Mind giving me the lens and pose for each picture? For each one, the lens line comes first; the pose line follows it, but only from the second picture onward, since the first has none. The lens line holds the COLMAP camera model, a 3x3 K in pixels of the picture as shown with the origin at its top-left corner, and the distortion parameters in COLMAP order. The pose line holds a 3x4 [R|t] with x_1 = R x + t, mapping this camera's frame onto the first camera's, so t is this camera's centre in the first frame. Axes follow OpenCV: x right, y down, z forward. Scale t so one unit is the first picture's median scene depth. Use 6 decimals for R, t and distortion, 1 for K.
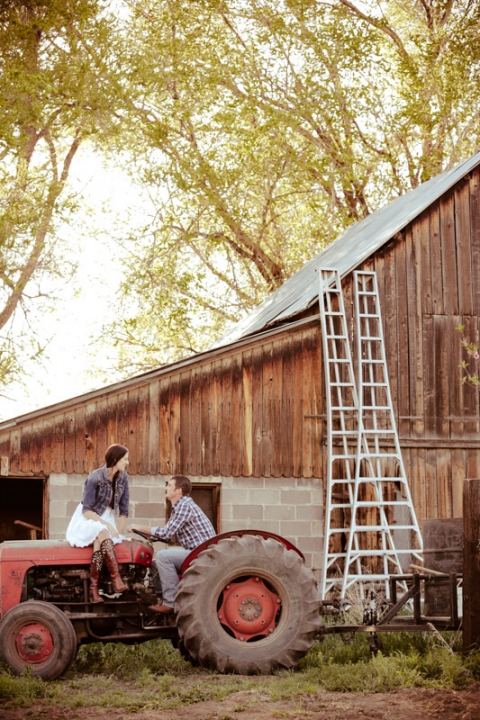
lens RADIAL K [[1455.5, 0, 240.0], [0, 1455.5, 360.0], [0, 0, 1]] dist [-0.247356, -0.062510]
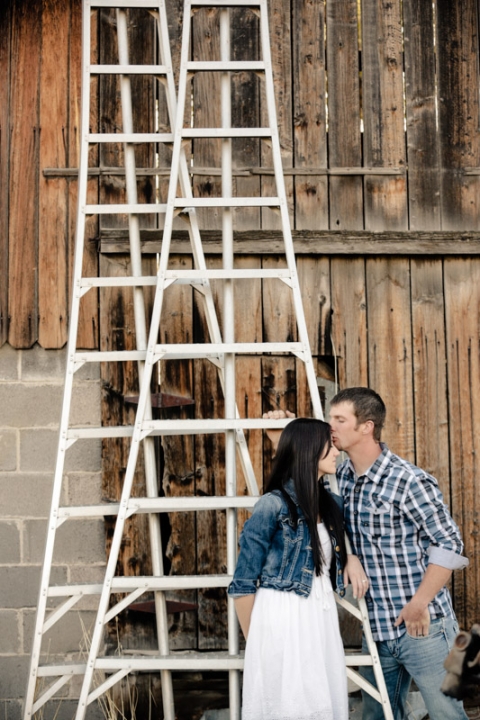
lens RADIAL K [[1455.5, 0, 240.0], [0, 1455.5, 360.0], [0, 0, 1]] dist [-0.247356, -0.062510]
pose [[0.987246, -0.020707, -0.157849, 0.142402], [0.032749, 0.996715, 0.074072, 0.058450], [0.155797, -0.078297, 0.984681, 0.654043]]
